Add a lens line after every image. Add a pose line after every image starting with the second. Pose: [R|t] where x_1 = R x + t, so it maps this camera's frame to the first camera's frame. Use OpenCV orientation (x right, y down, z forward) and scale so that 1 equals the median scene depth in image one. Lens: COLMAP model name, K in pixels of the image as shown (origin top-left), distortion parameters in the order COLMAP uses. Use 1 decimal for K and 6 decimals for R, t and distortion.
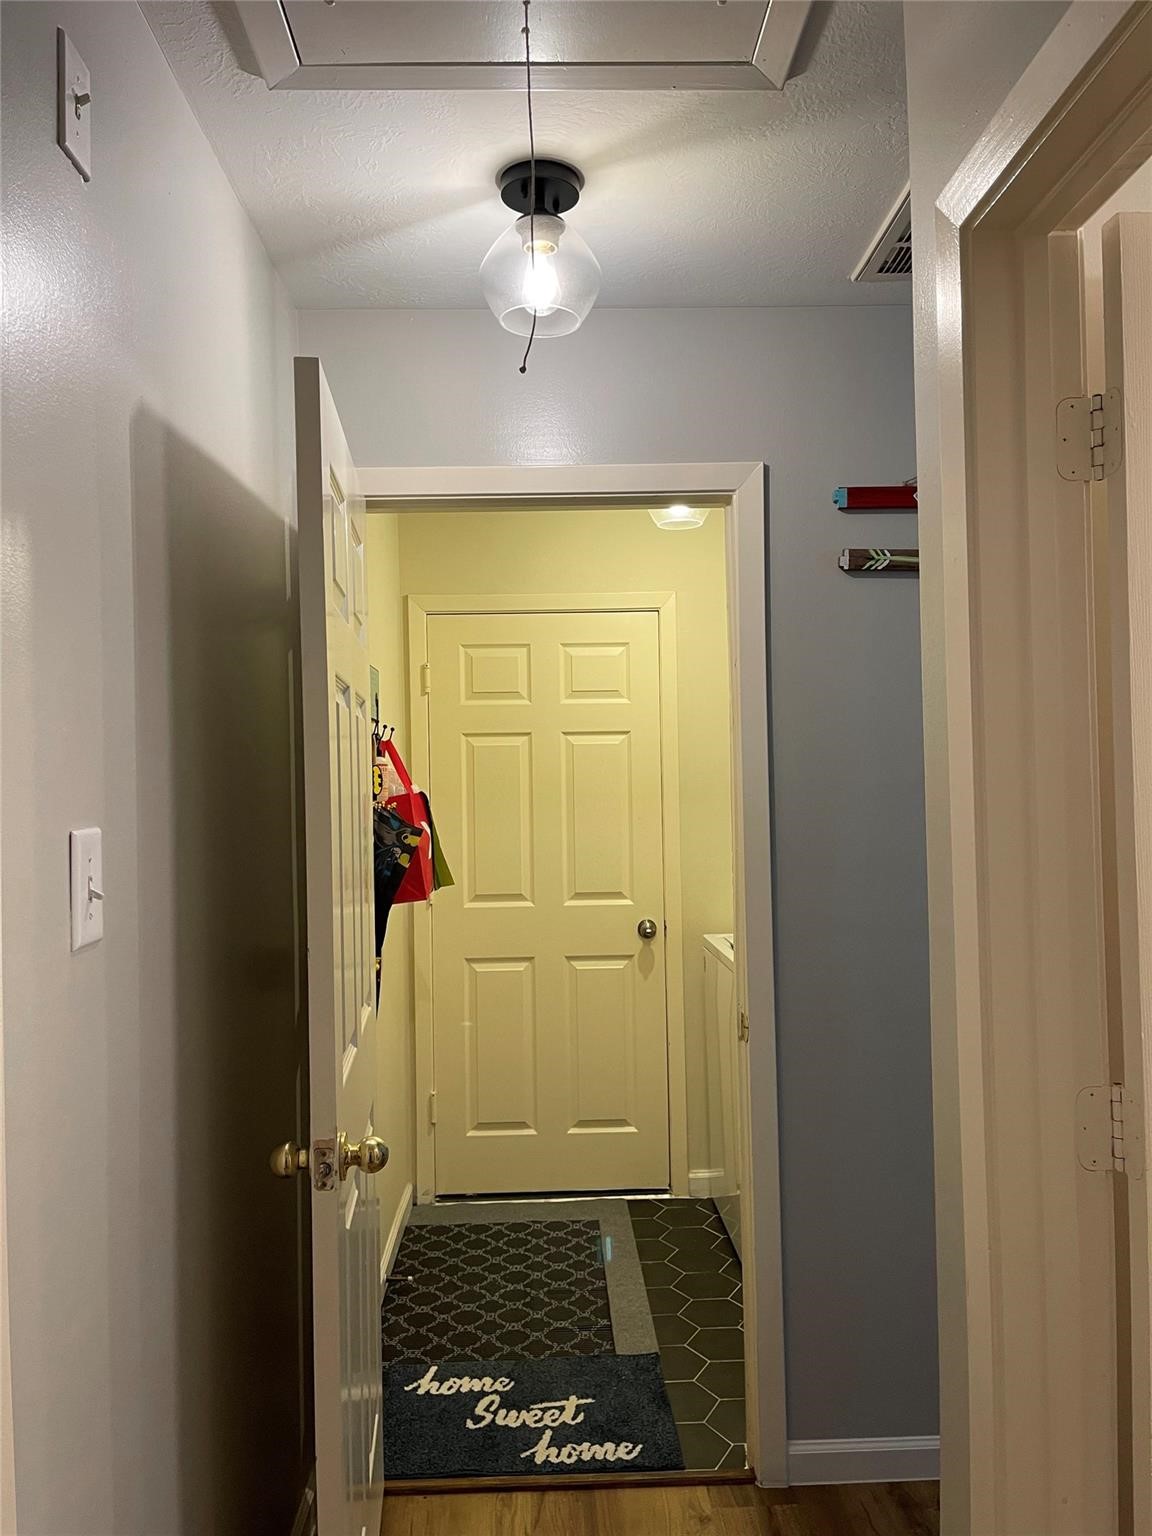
lens RADIAL K [[1159.6, 0, 567.8], [0, 1159.6, 774.2], [0, 0, 1]] dist [0.069675, -0.092481]
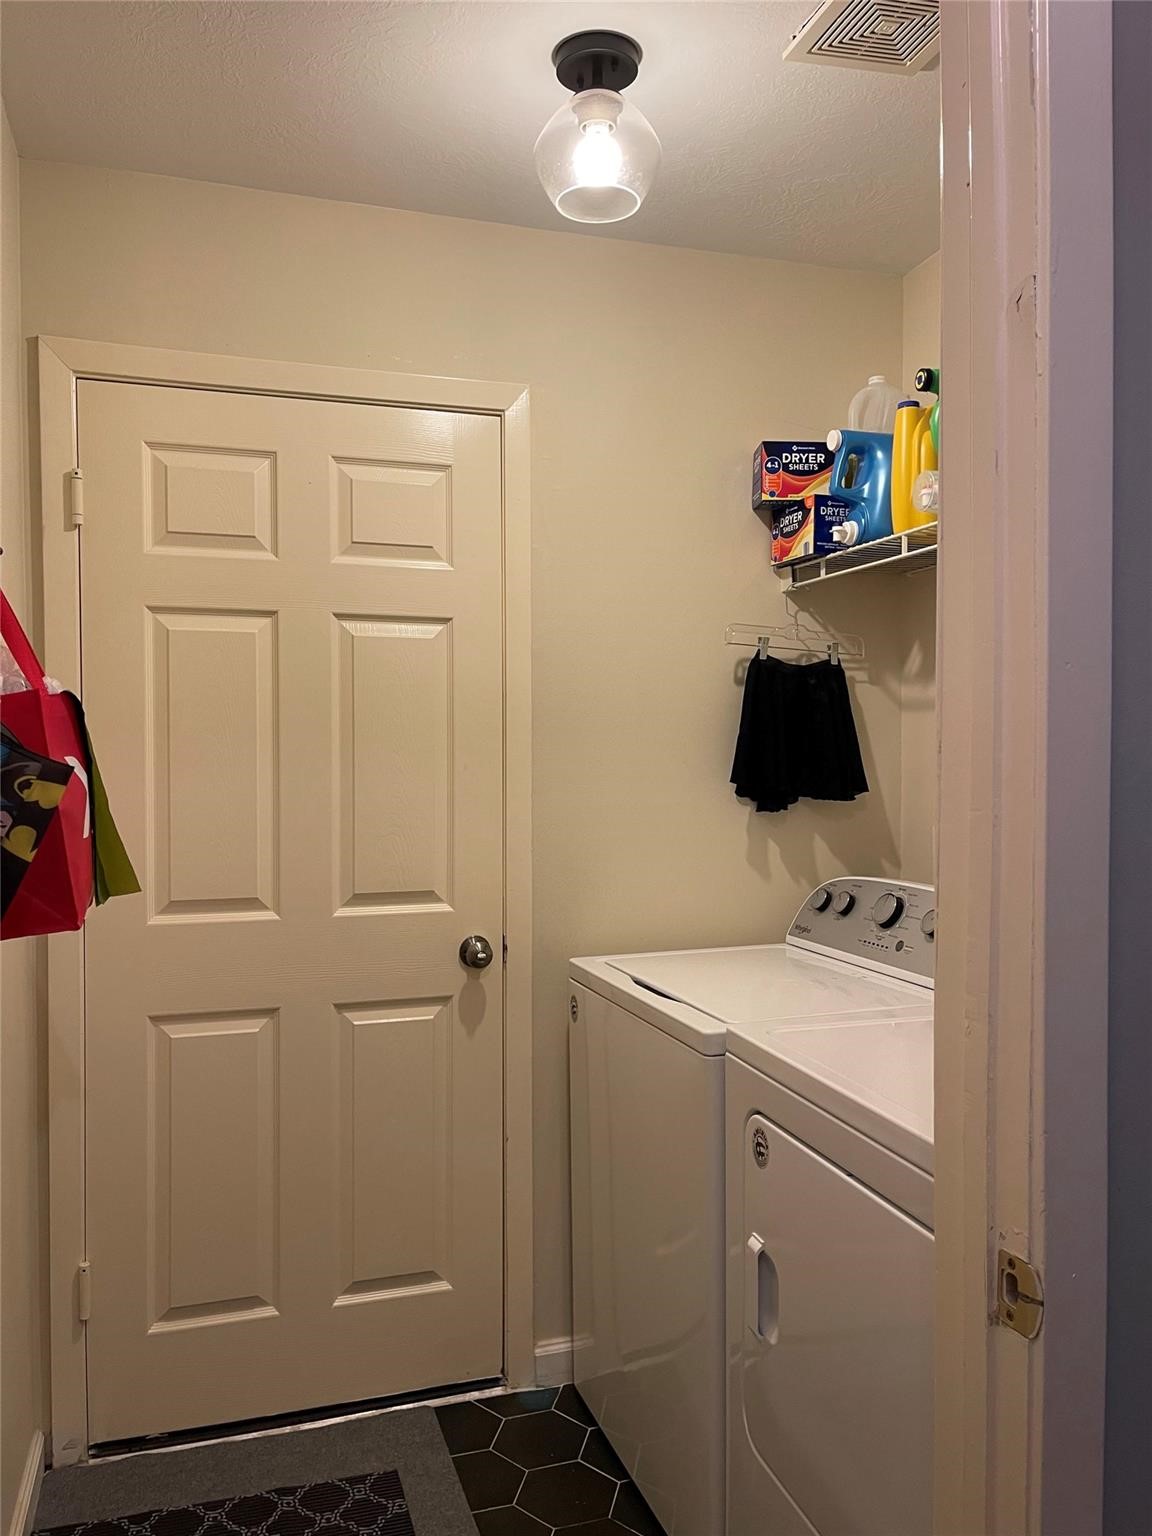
lens RADIAL K [[1159.6, 0, 561.3], [0, 1159.6, 776.2], [0, 0, 1]] dist [0.069675, -0.092481]
pose [[0.961069, 0.008897, 0.276163, -0.054821], [-0.015664, 0.999628, 0.022306, 0.029133], [-0.275862, -0.025763, 0.960852, 0.417151]]
